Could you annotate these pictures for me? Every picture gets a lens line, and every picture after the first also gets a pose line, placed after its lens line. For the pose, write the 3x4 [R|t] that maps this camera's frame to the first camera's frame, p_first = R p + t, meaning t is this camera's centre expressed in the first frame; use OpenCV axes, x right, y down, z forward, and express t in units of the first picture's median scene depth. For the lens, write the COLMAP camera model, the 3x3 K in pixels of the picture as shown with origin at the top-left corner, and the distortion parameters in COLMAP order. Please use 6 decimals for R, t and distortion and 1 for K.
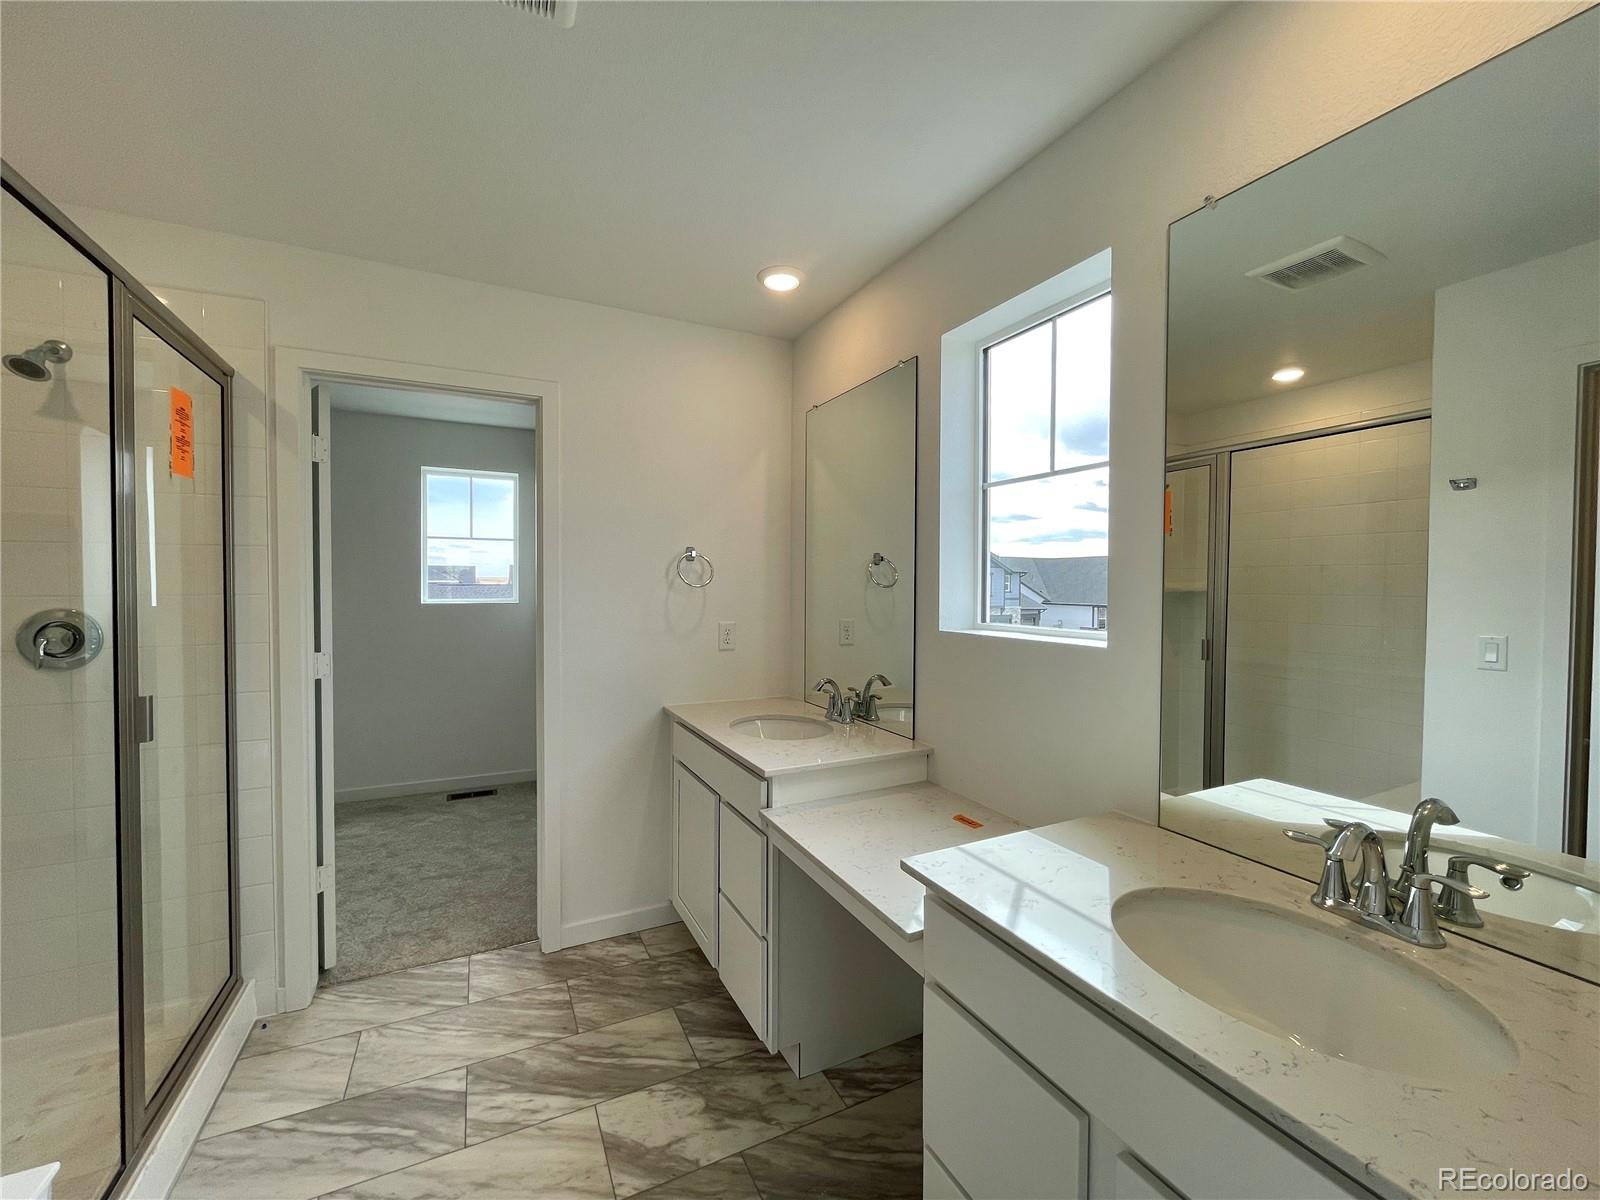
lens RADIAL K [[648.6, 0, 800.8], [0, 648.6, 598.7], [0, 0, 1]] dist [-0.000392, -0.000020]
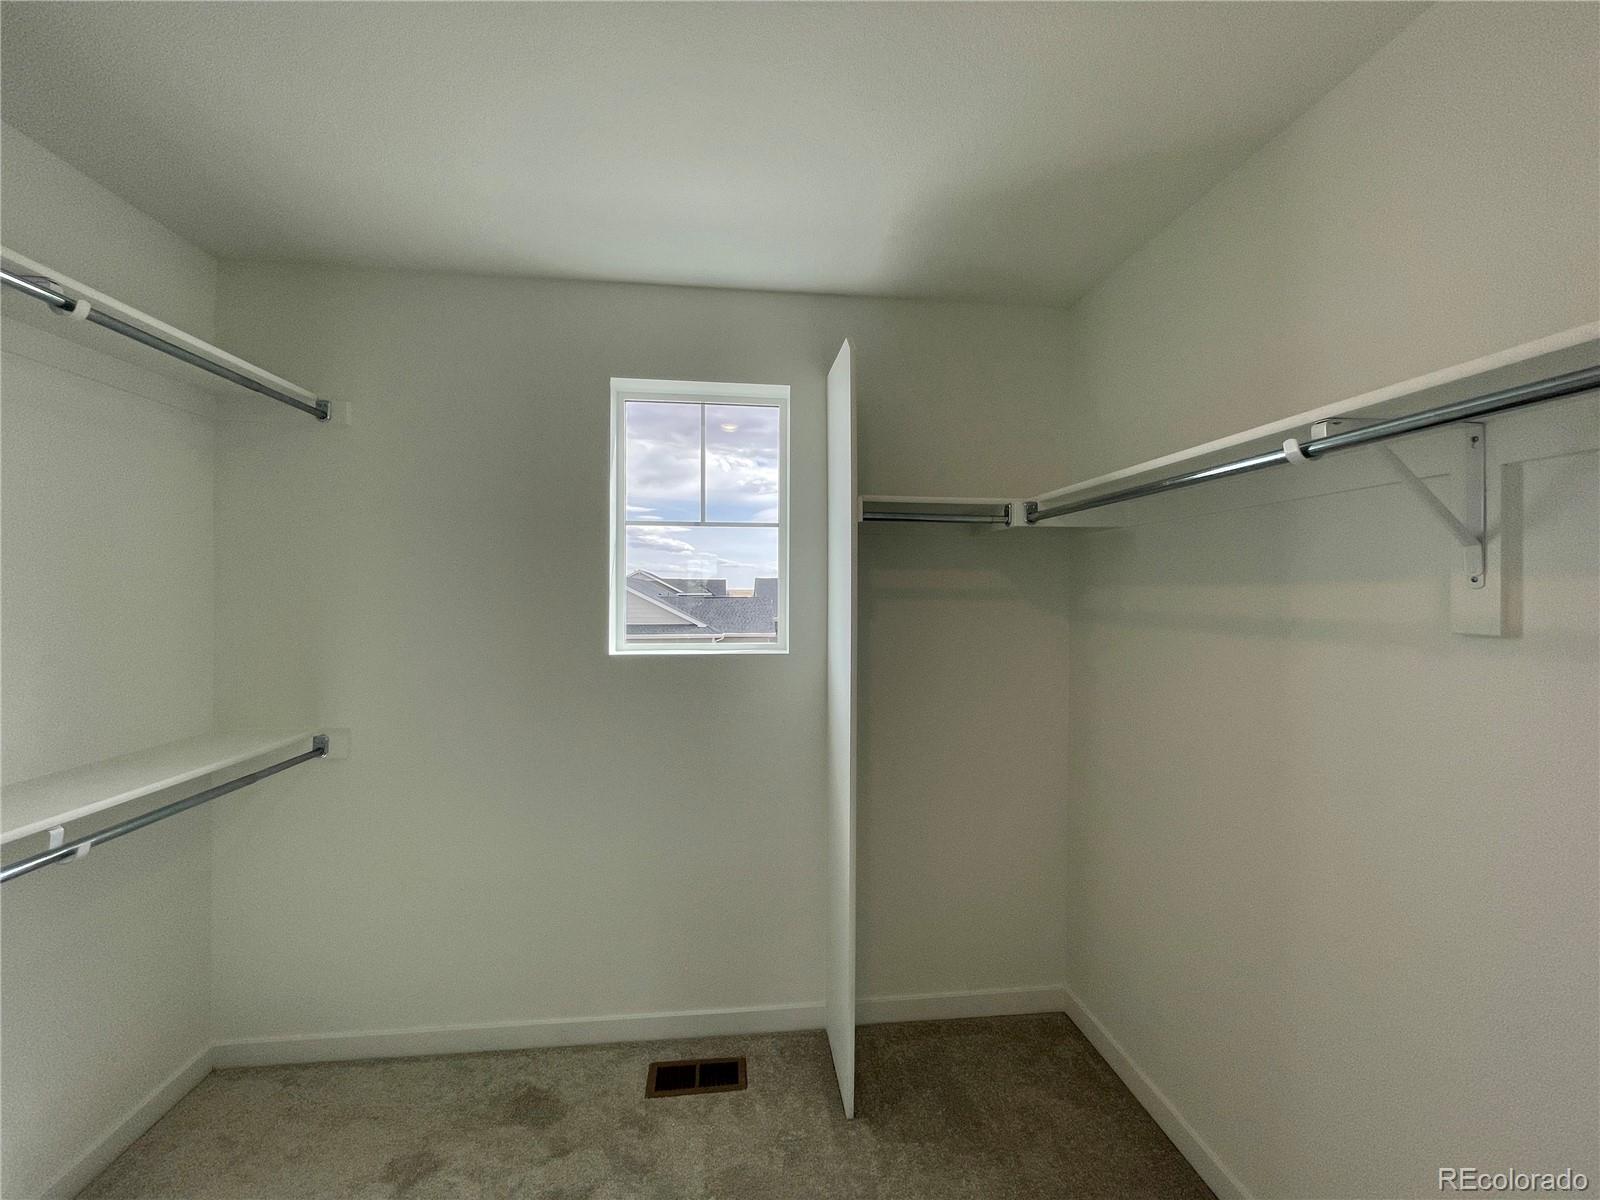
lens RADIAL K [[648.6, 0, 799.1], [0, 648.6, 597.1], [0, 0, 1]] dist [-0.000392, -0.000020]
pose [[0.937846, -0.004302, -0.347024, -0.275277], [-0.002738, 0.999800, -0.019794, -0.027128], [0.347040, 0.019514, 0.937647, 0.580646]]
